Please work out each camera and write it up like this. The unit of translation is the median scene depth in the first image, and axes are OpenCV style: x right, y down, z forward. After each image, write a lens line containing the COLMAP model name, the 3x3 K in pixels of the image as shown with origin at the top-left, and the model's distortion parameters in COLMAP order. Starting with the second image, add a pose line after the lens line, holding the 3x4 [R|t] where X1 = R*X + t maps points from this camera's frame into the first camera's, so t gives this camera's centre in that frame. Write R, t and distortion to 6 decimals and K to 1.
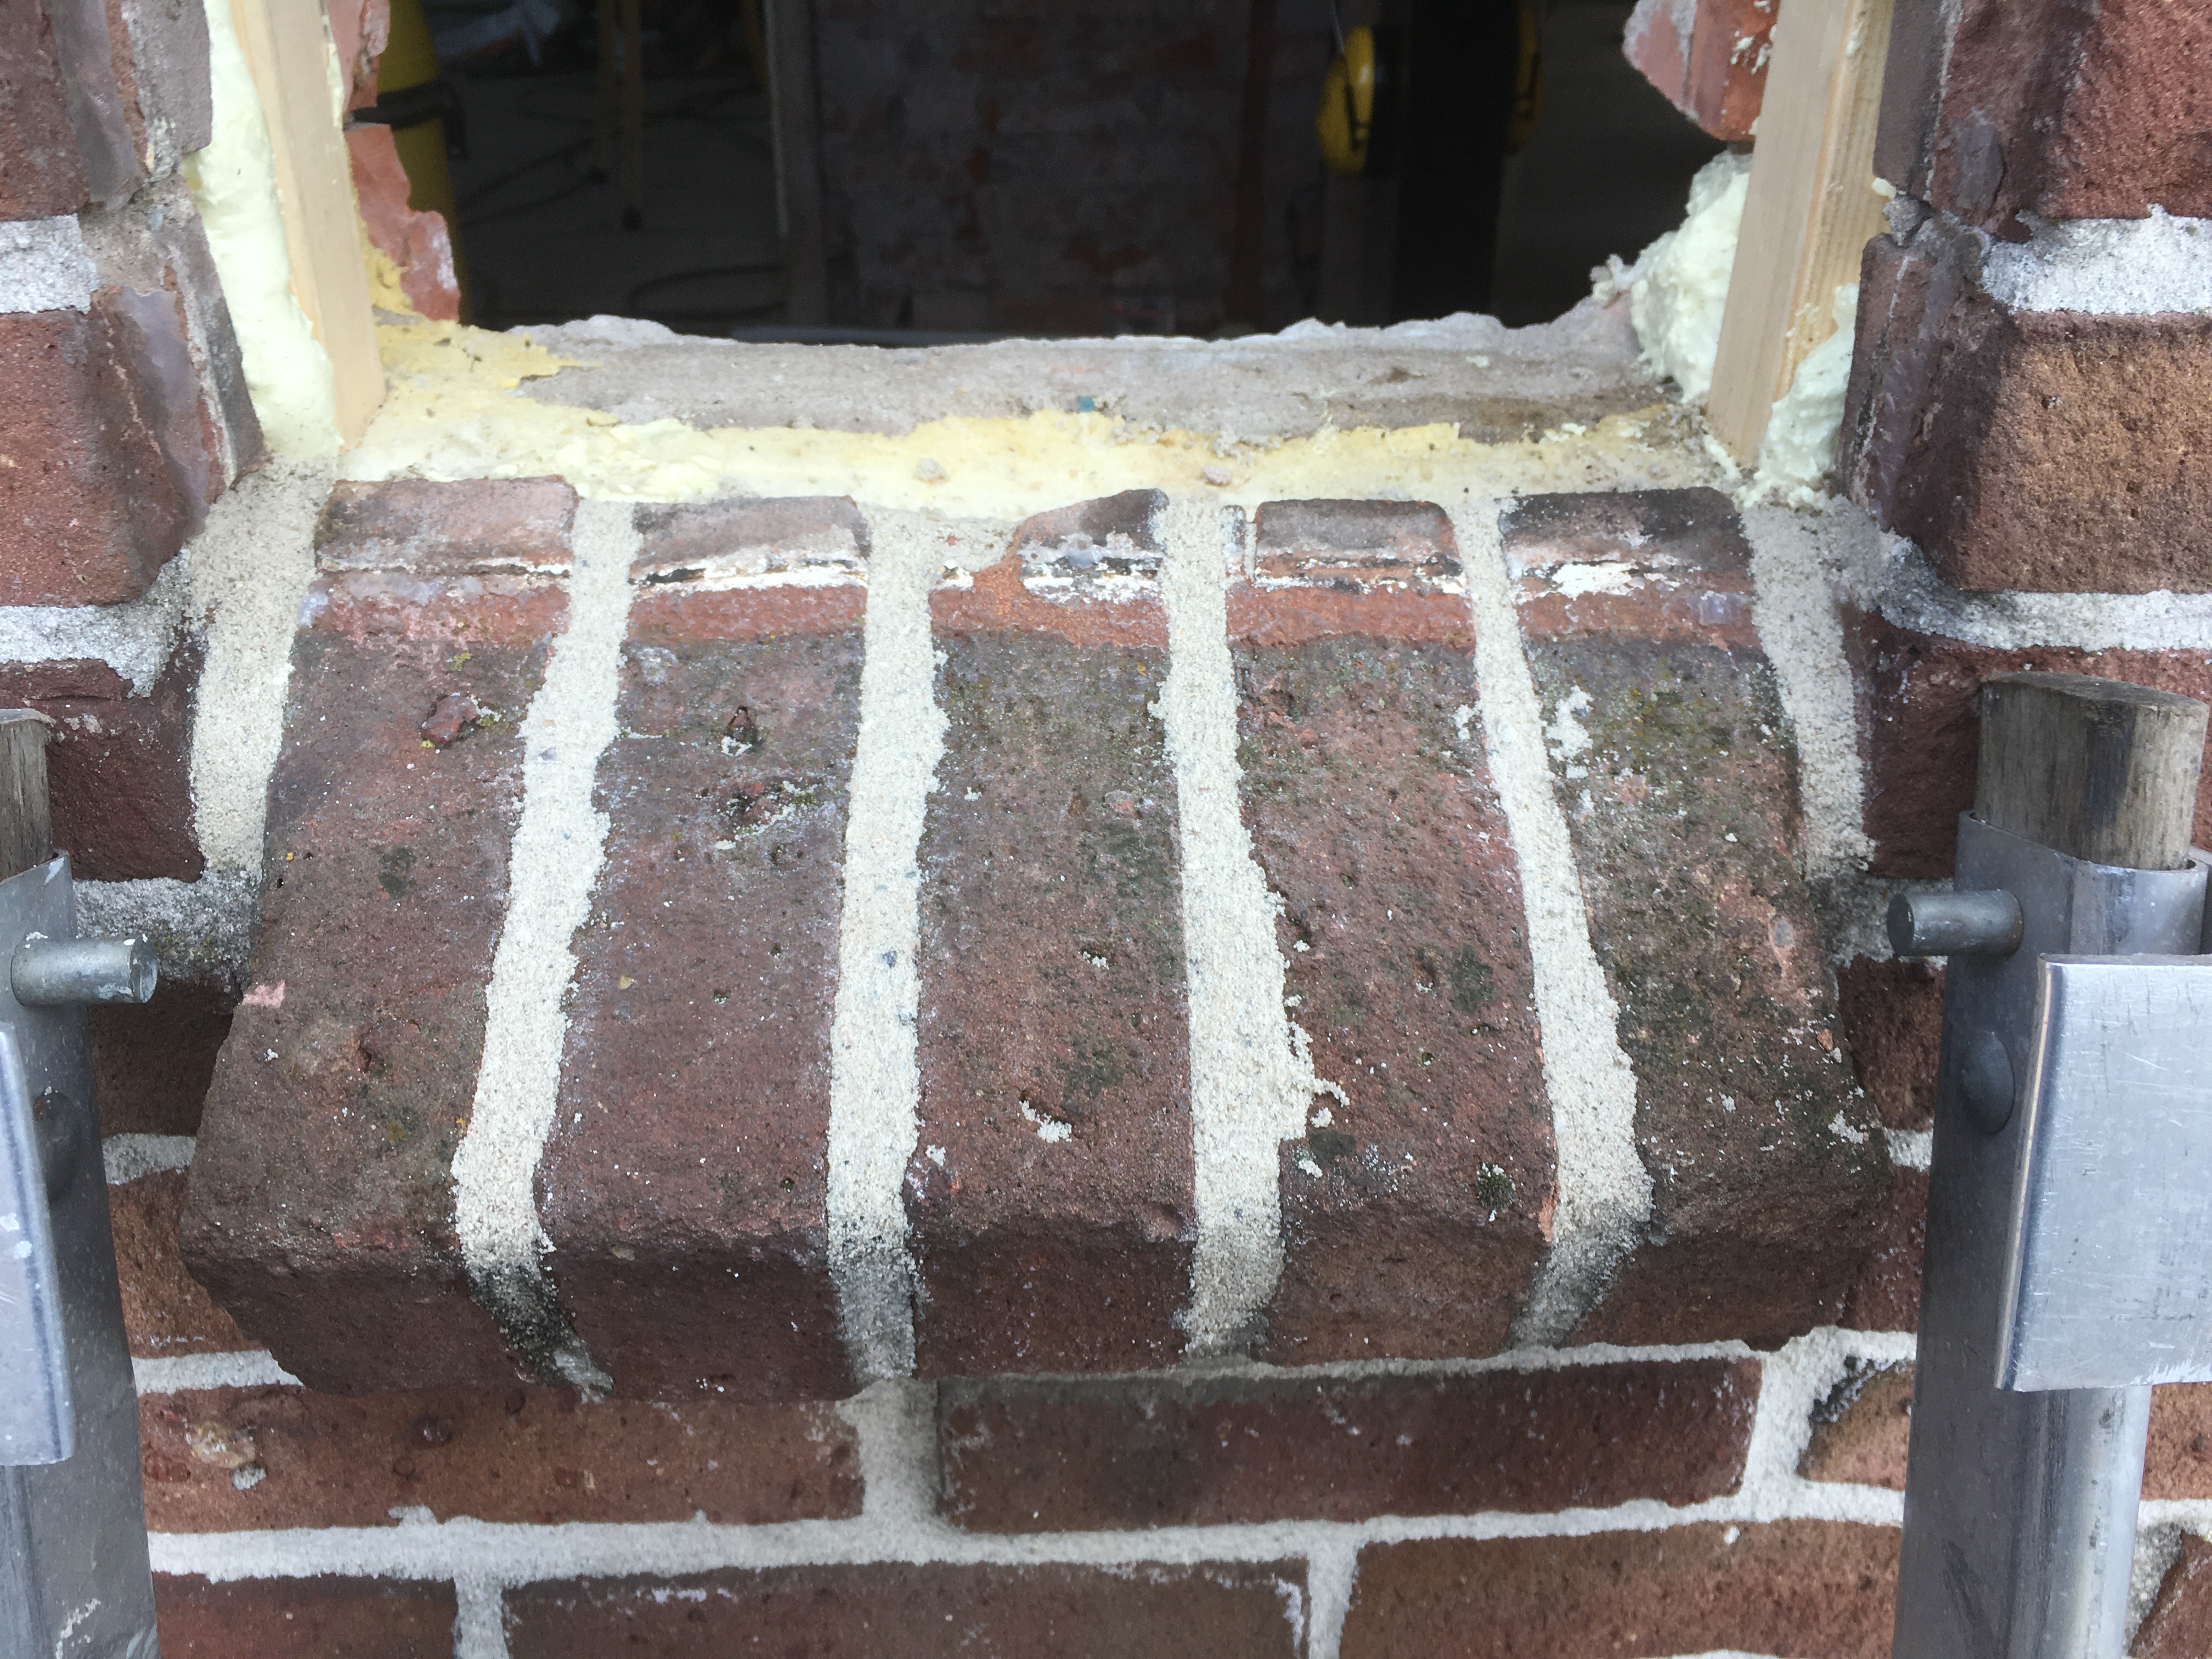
lens RADIAL K [[1832.6, 0, 1165.7], [0, 1832.6, 872.6], [0, 0, 1]] dist [0.062379, -0.102056]
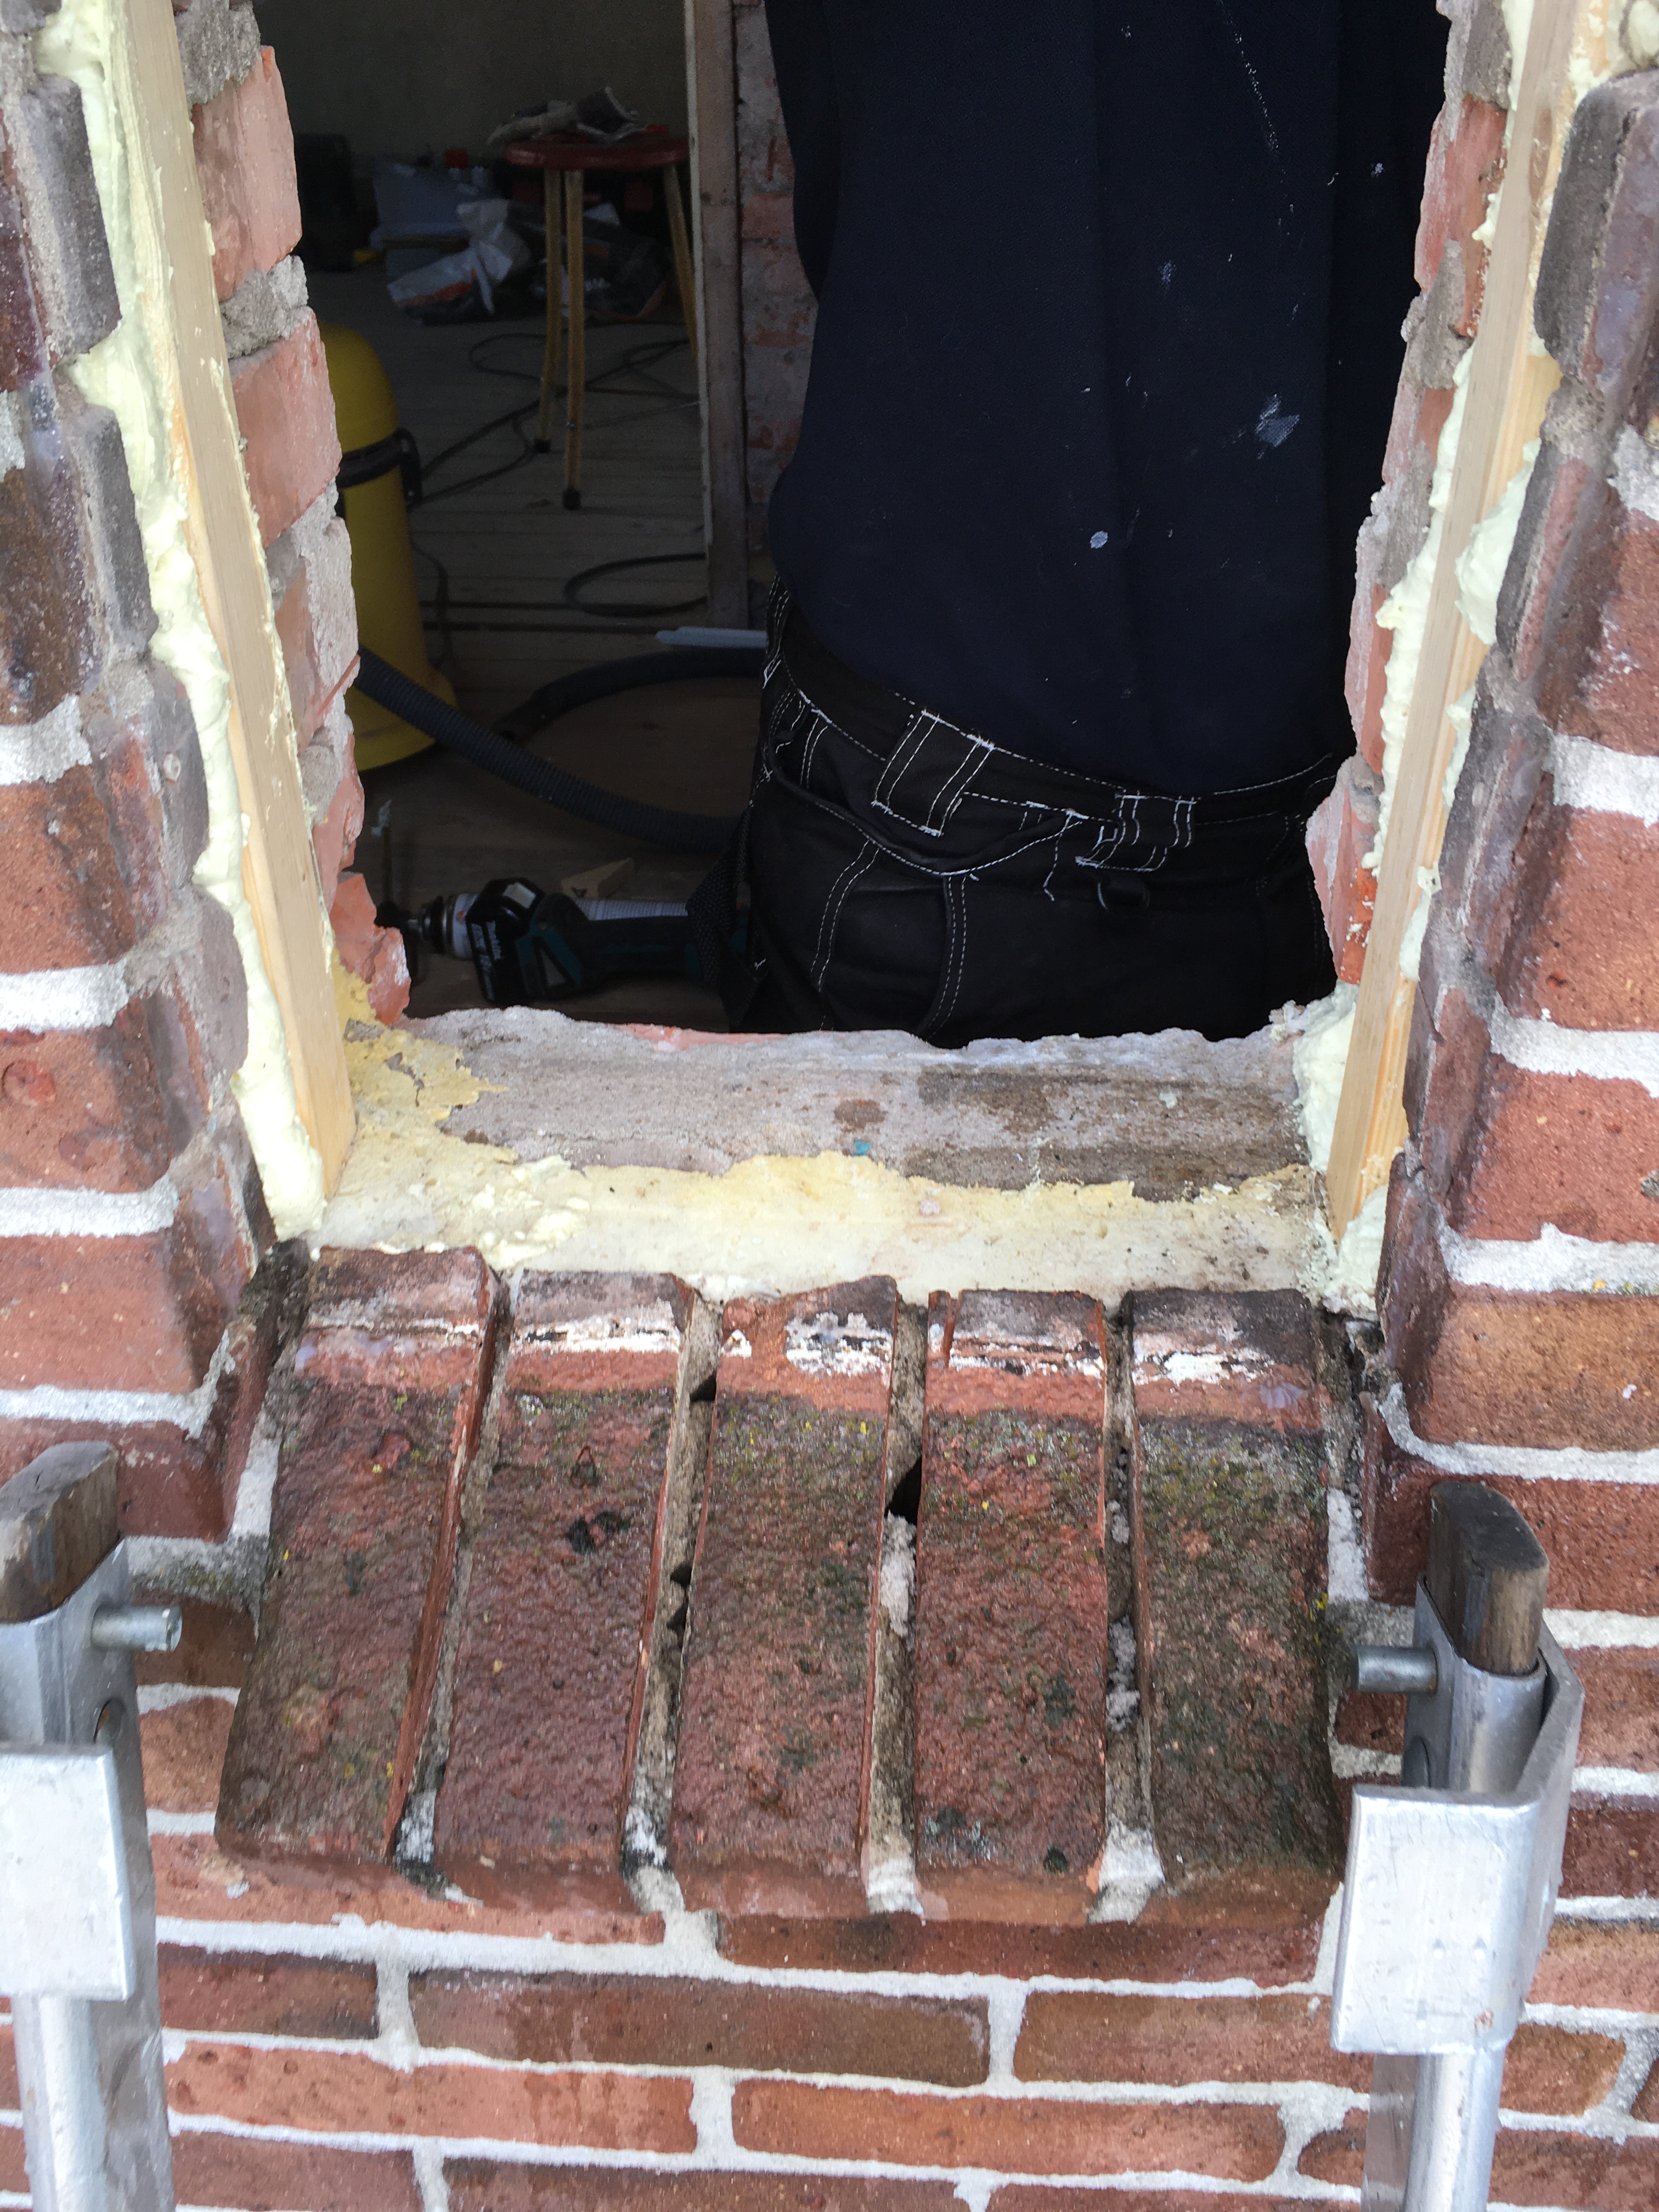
lens RADIAL K [[1832.6, 0, 923.0], [0, 1832.6, 1121.3], [0, 0, 1]] dist [0.062379, -0.102056]
pose [[0.995278, 0.048351, -0.084165, 0.135865], [-0.044339, 0.997819, 0.048908, -0.403041], [0.086346, -0.044946, 0.995251, -0.389245]]
